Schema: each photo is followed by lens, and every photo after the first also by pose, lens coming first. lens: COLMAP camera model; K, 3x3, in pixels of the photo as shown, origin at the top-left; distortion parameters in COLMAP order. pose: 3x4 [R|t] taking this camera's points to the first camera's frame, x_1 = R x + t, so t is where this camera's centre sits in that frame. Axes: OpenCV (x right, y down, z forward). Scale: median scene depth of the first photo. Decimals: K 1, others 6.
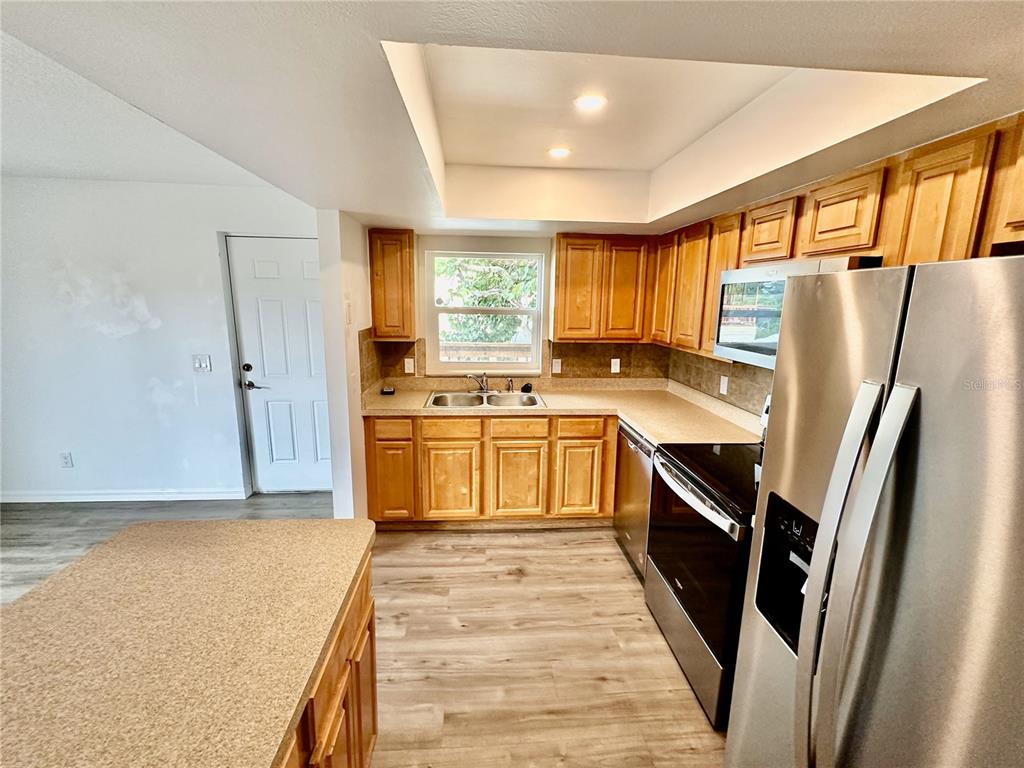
lens RADIAL K [[444.6, 0, 512.0], [0, 444.6, 384.0], [0, 0, 1]] dist [-0.003977, 0.000892]
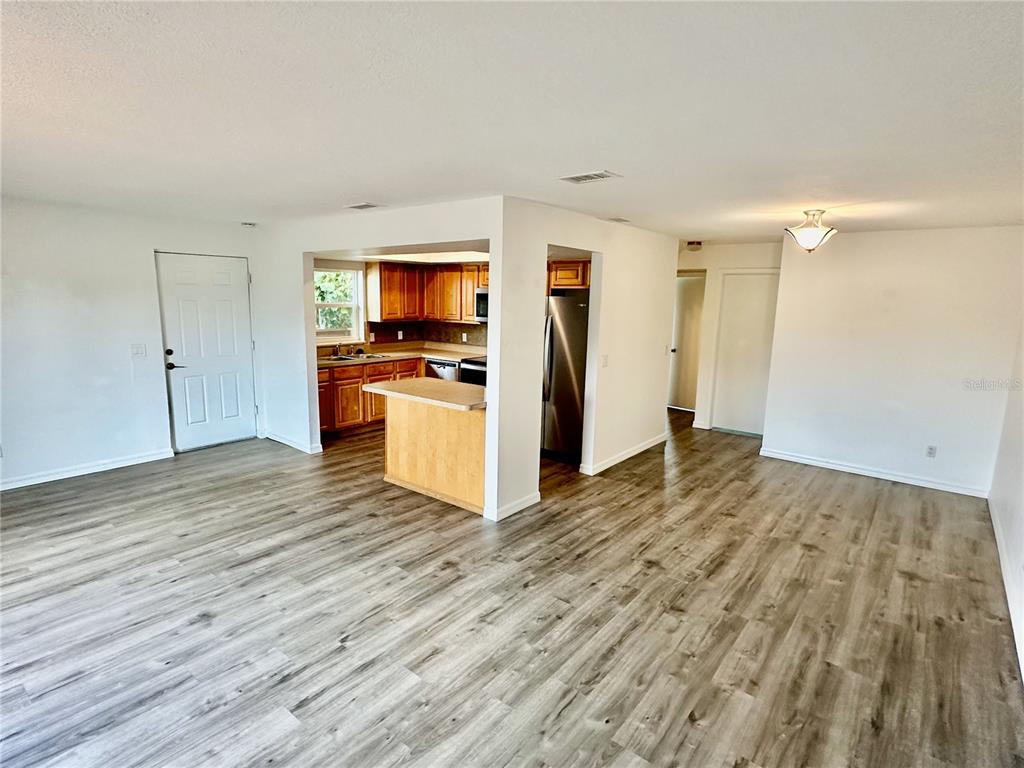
lens RADIAL K [[541.0, 0, 512.0], [0, 541.0, 384.0], [0, 0, 1]] dist [-0.002058, 0.002098]
pose [[0.682228, -0.123687, 0.720601, -1.311284], [0.130260, 0.990381, 0.046670, 0.137312], [-0.719442, 0.062026, 0.691777, -0.988180]]
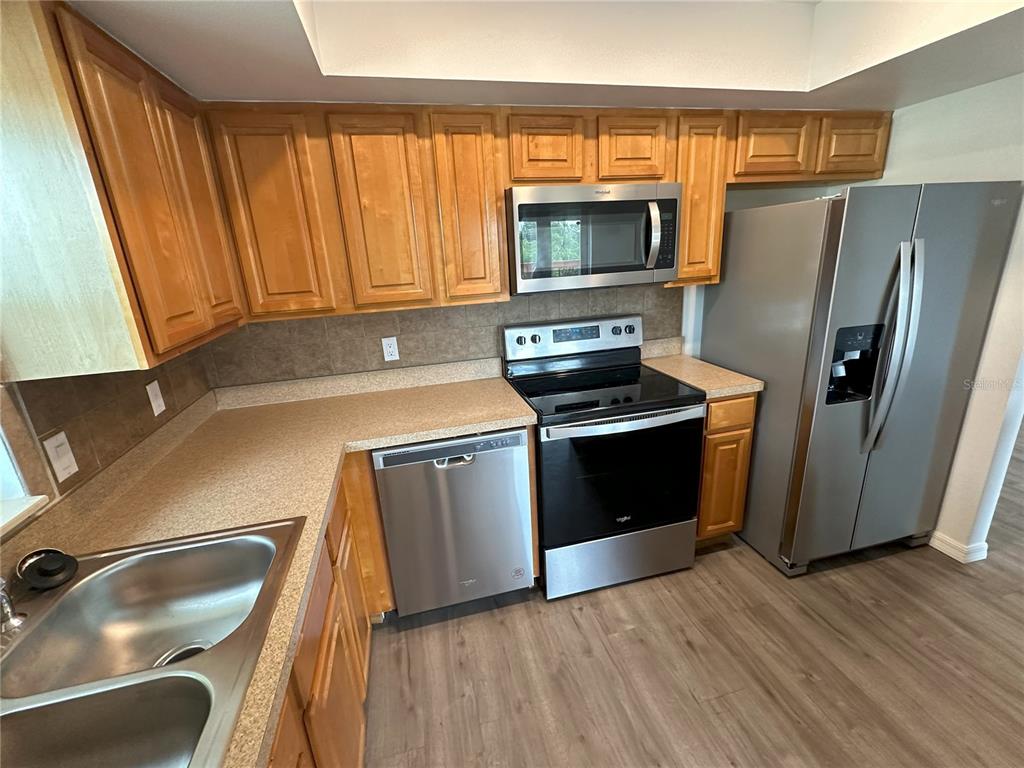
lens RADIAL K [[444.6, 0, 512.0], [0, 444.6, 384.0], [0, 0, 1]] dist [-0.003977, 0.000892]
pose [[-0.169756, -0.297028, 0.939658, -0.302894], [0.236786, 0.913271, 0.331464, -0.149260], [-0.956616, 0.278766, -0.084701, 0.896892]]
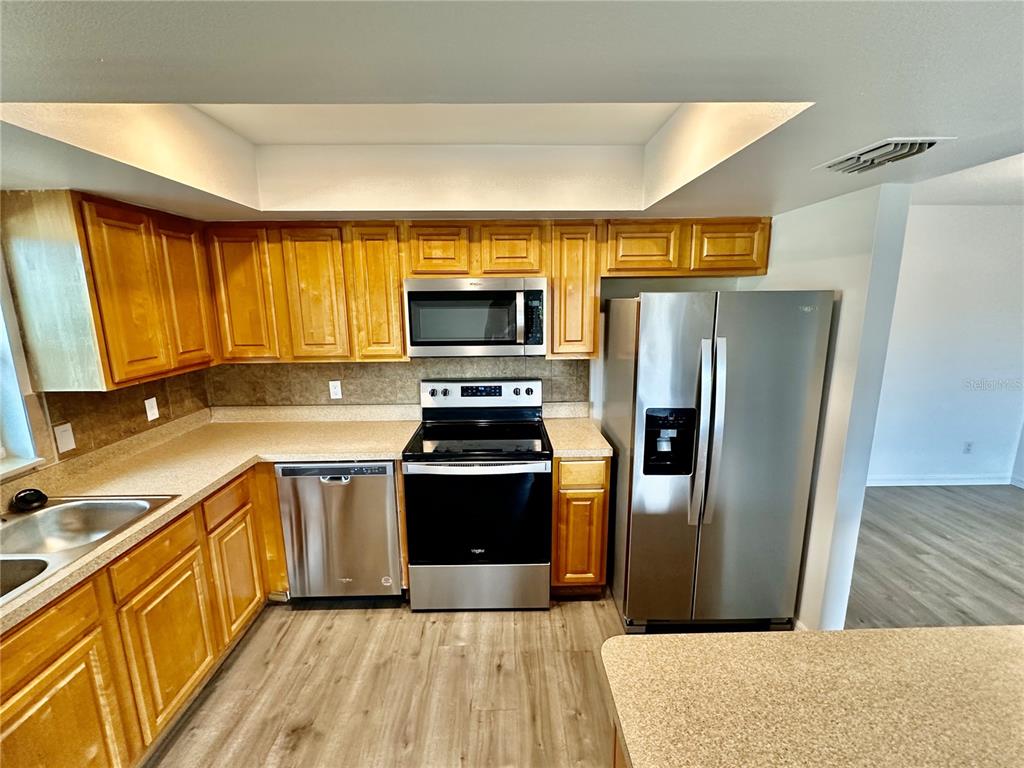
lens RADIAL K [[444.6, 0, 512.0], [0, 444.6, 384.0], [0, 0, 1]] dist [-0.003977, 0.000892]
pose [[0.057751, -0.209597, 0.976081, -0.478365], [0.198501, 0.960602, 0.194529, -0.127056], [-0.978398, 0.182519, 0.097081, 0.523050]]
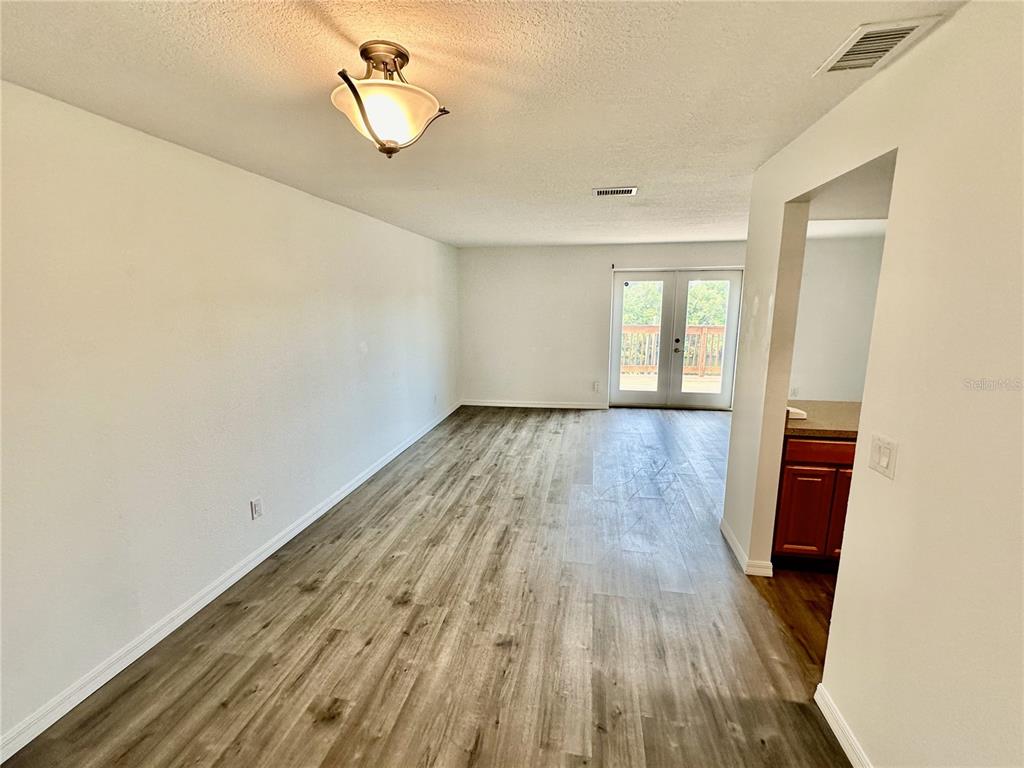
lens RADIAL K [[444.6, 0, 512.0], [0, 444.6, 384.0], [0, 0, 1]] dist [-0.003977, 0.000892]
pose [[-0.253866, 0.162666, -0.953463, 0.860216], [-0.186819, 0.958949, 0.213344, 0.070395], [0.949026, 0.232285, -0.213055, -0.263268]]
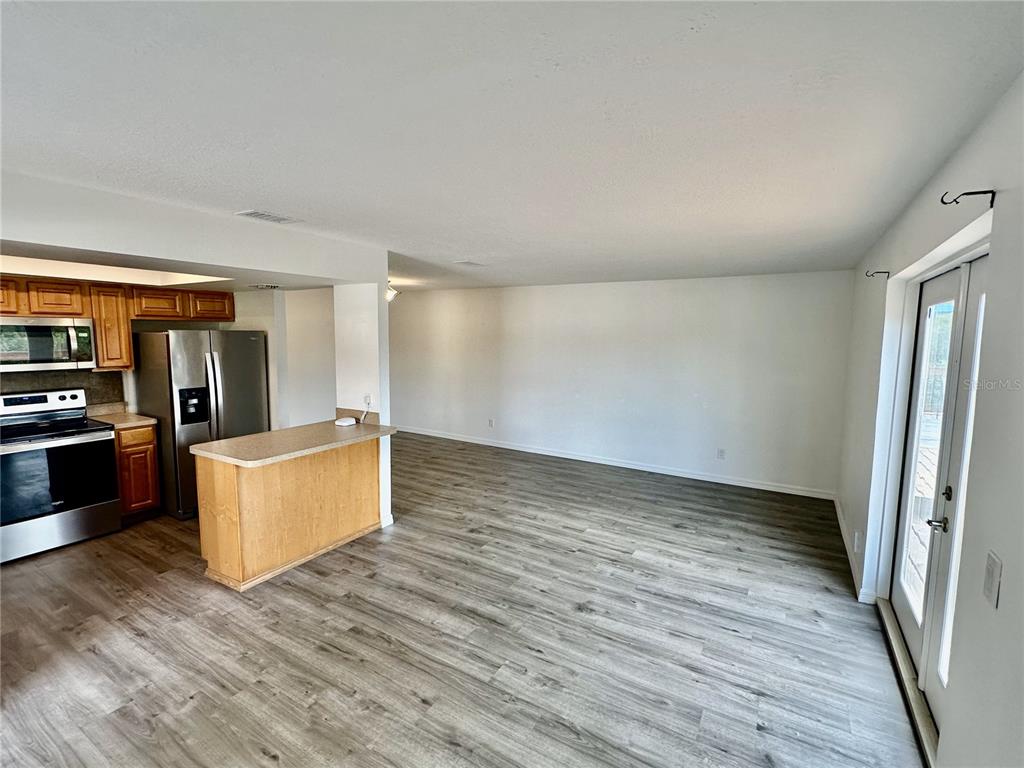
lens RADIAL K [[469.4, 0, 512.0], [0, 469.4, 384.0], [0, 0, 1]] dist [-0.002196, -0.000372]
pose [[-0.815465, -0.088784, 0.571956, -1.453156], [0.083603, 0.959736, 0.268176, -0.226661], [-0.572736, 0.266505, -0.775208, 0.920608]]
